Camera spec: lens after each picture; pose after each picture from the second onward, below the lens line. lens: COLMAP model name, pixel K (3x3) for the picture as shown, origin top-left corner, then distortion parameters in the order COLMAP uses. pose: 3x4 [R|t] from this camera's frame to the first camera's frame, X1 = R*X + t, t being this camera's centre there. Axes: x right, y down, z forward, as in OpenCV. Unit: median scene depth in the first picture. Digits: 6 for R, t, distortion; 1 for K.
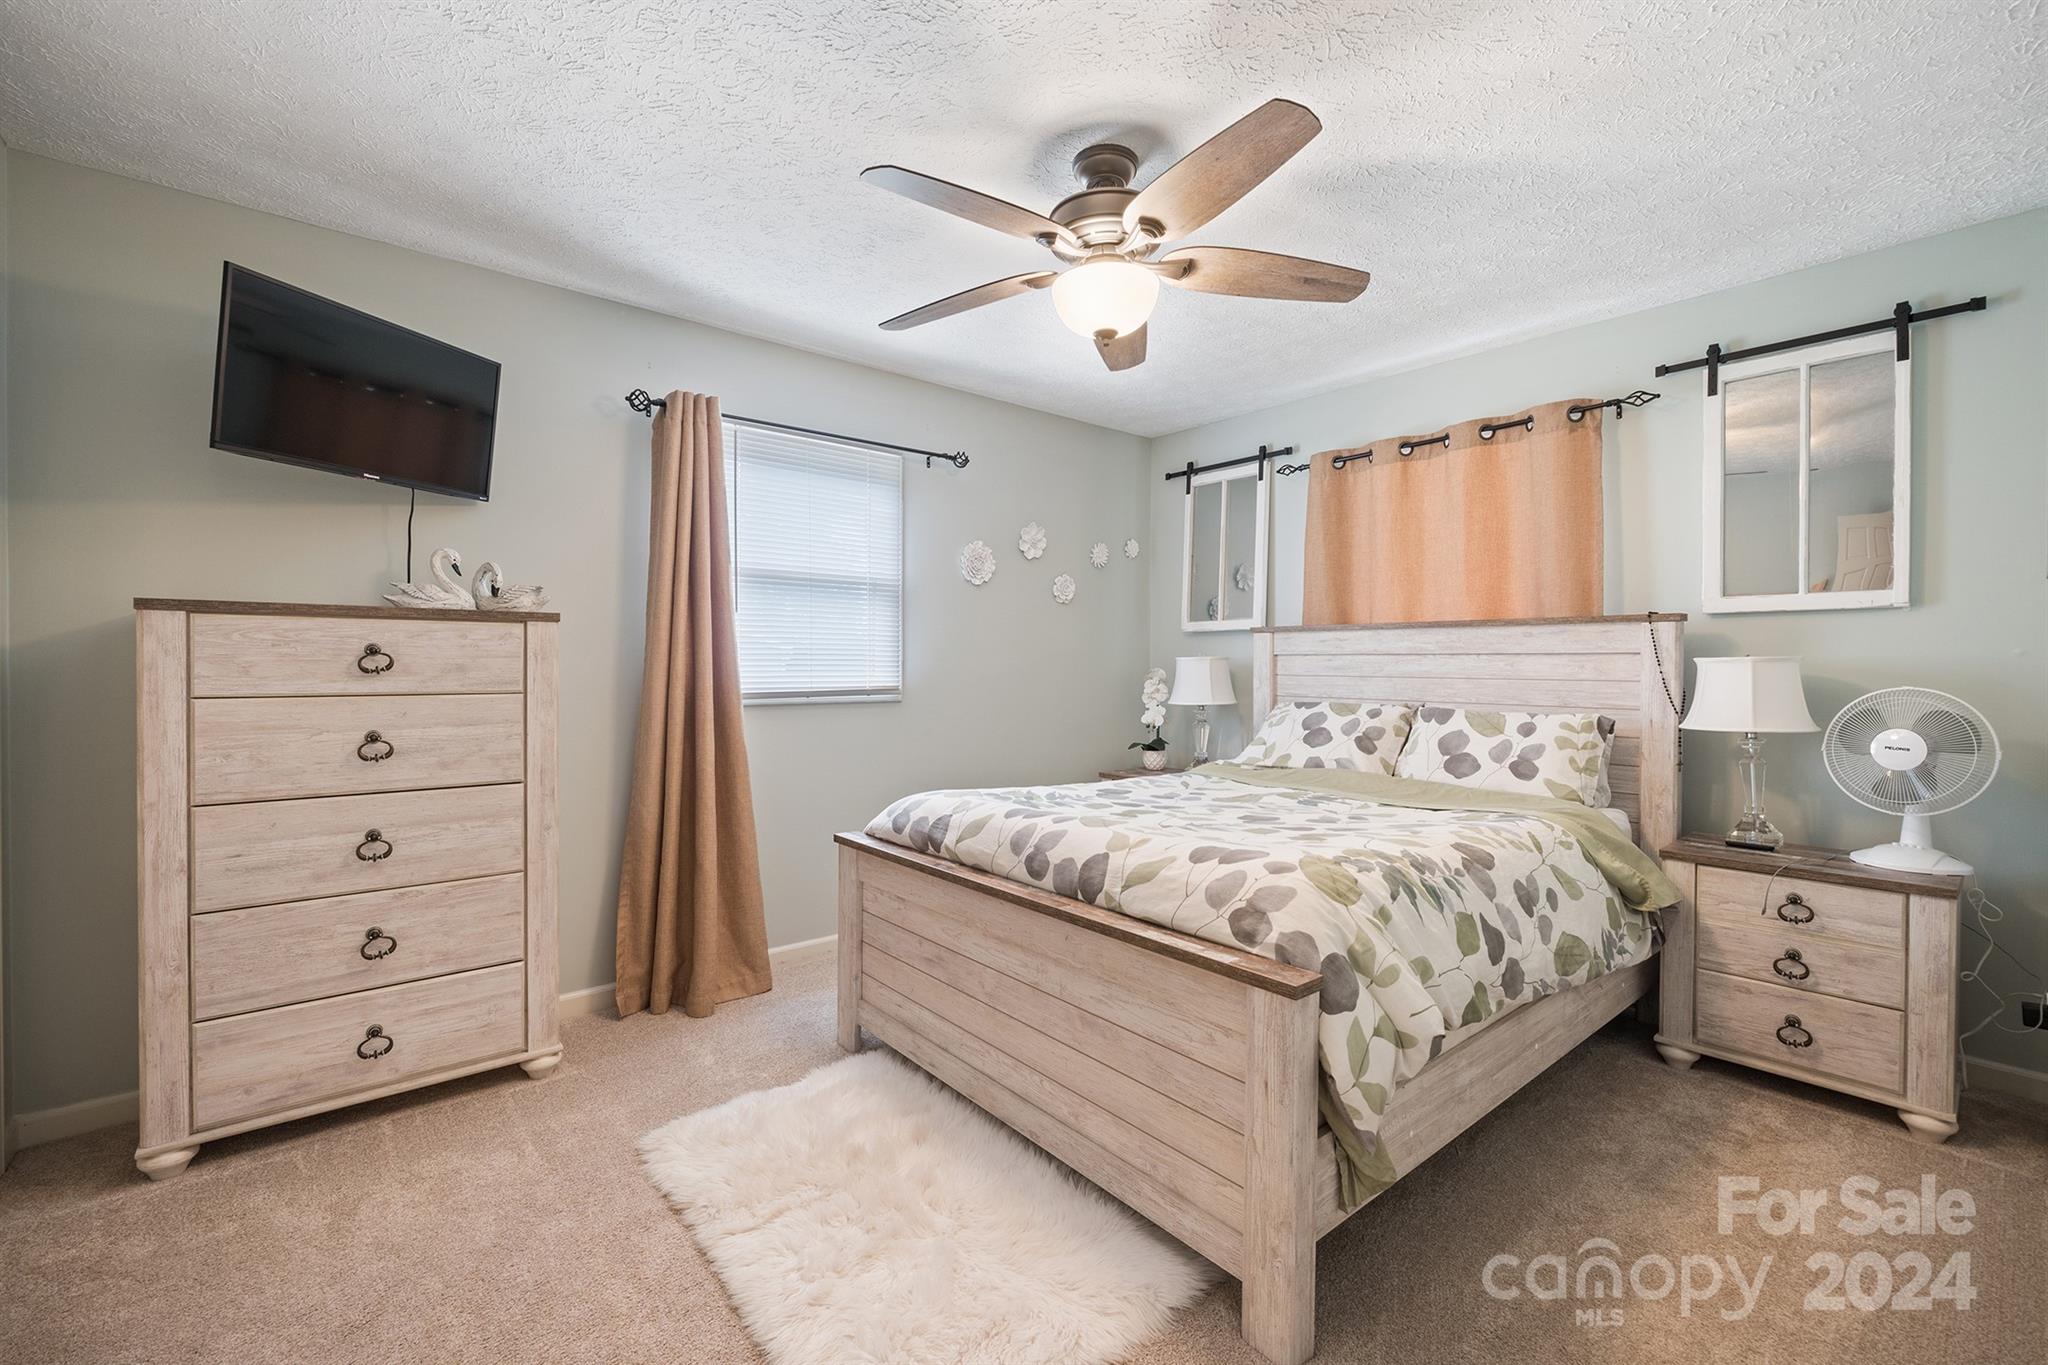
lens RADIAL K [[862.5, 0, 1018.7], [0, 862.5, 665.3], [0, 0, 1]] dist [-0.010158, 0.000789]
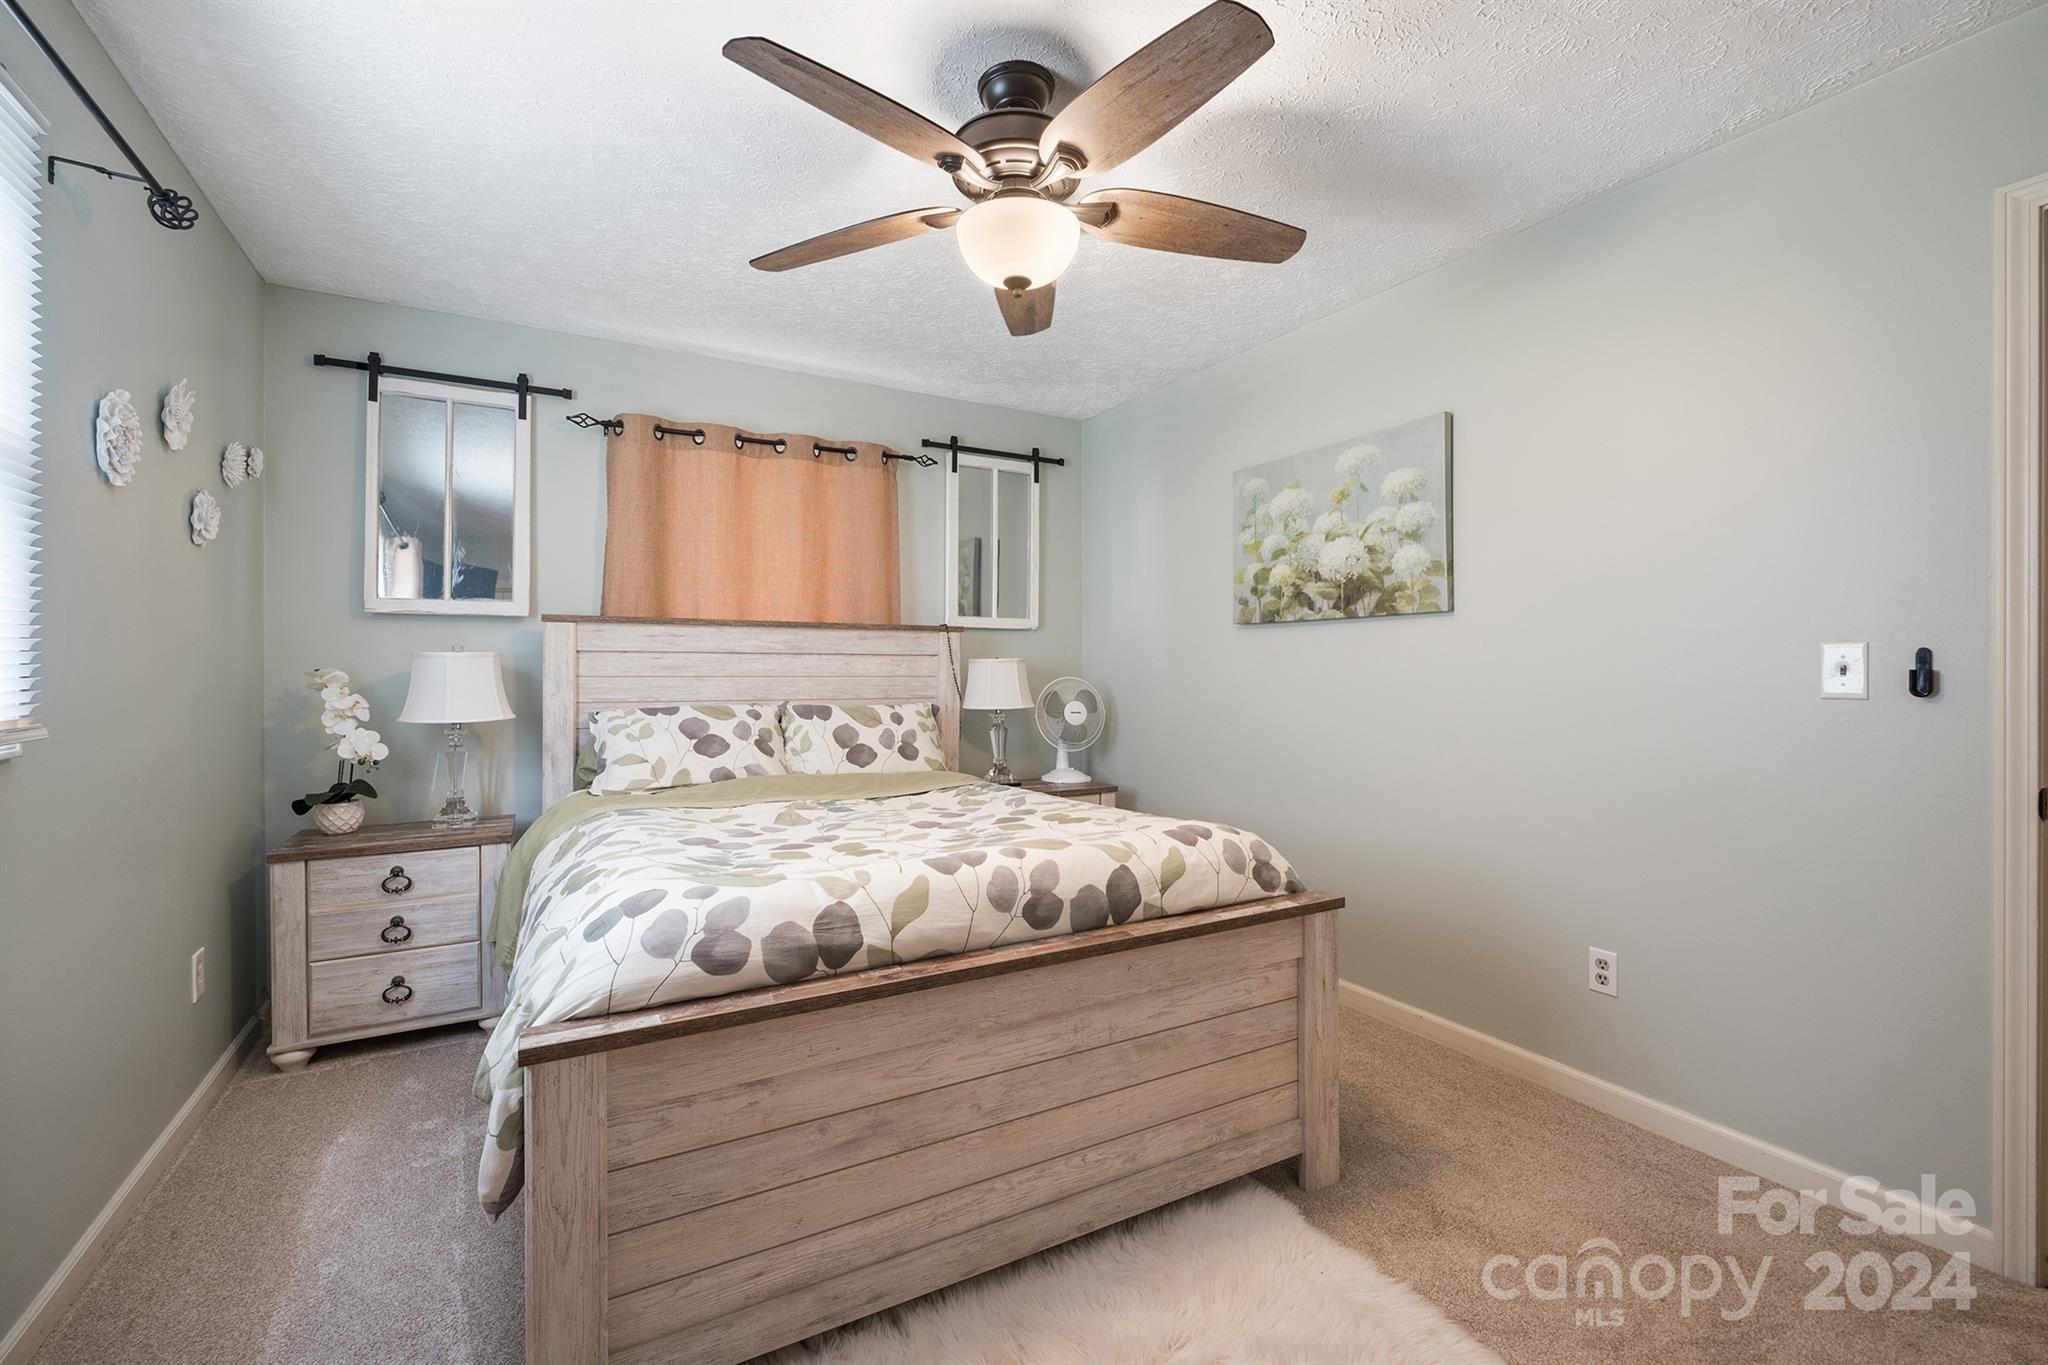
lens RADIAL K [[862.5, 0, 1014.4], [0, 862.5, 680.3], [0, 0, 1]] dist [-0.010158, 0.000789]
pose [[0.179994, -0.017112, 0.983519, -0.514443], [0.000255, 0.999849, 0.017350, 0.001115], [-0.983668, -0.002873, 0.179971, 0.585577]]
